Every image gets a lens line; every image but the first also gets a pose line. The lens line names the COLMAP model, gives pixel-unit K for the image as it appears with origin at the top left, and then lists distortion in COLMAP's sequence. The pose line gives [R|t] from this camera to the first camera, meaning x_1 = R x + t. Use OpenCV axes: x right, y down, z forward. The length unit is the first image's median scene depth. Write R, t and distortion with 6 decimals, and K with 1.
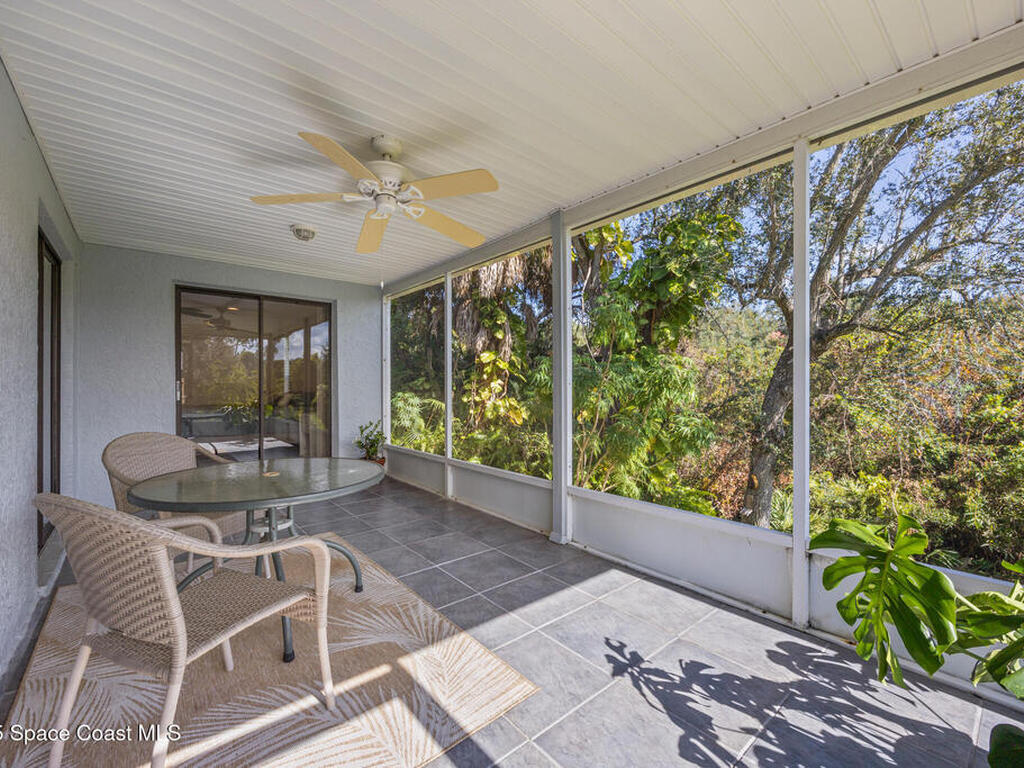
lens RADIAL K [[441.9, 0, 510.0], [0, 441.9, 386.1], [0, 0, 1]] dist [0.000143, -0.000027]
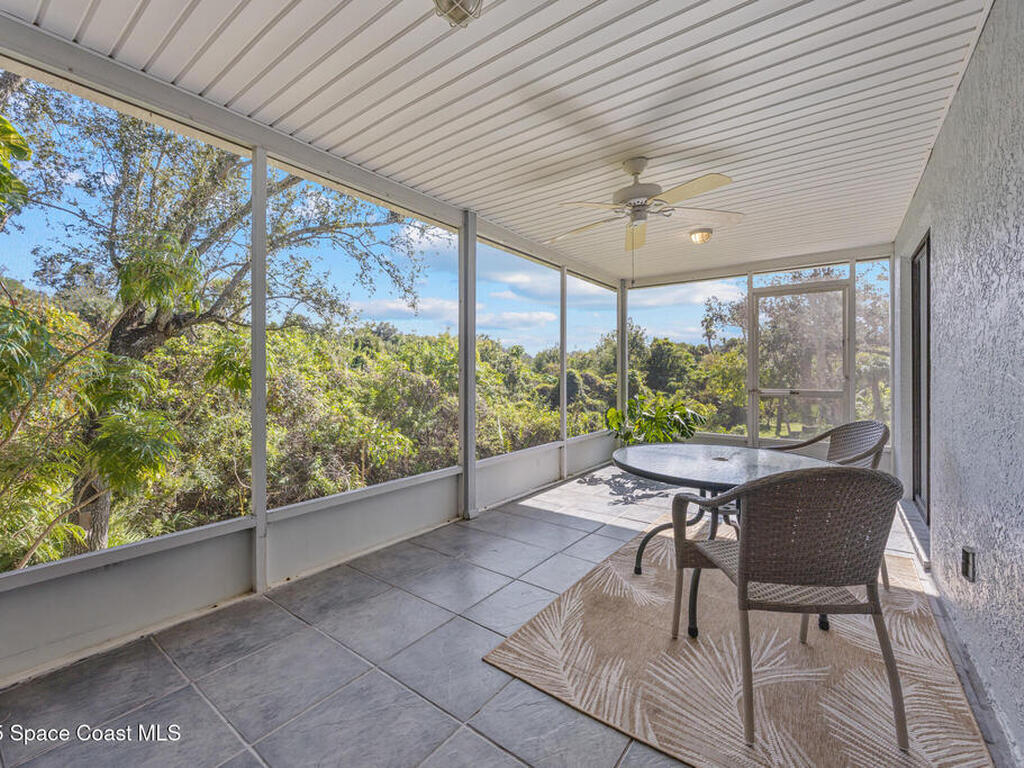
lens RADIAL K [[441.9, 0, 510.2], [0, 441.9, 378.5], [0, 0, 1]] dist [0.000143, -0.000027]
pose [[-0.231979, -0.004146, 0.972712, -0.355404], [-0.001702, 0.999991, 0.003856, 0.002451], [-0.972719, -0.000761, -0.231984, 0.425251]]
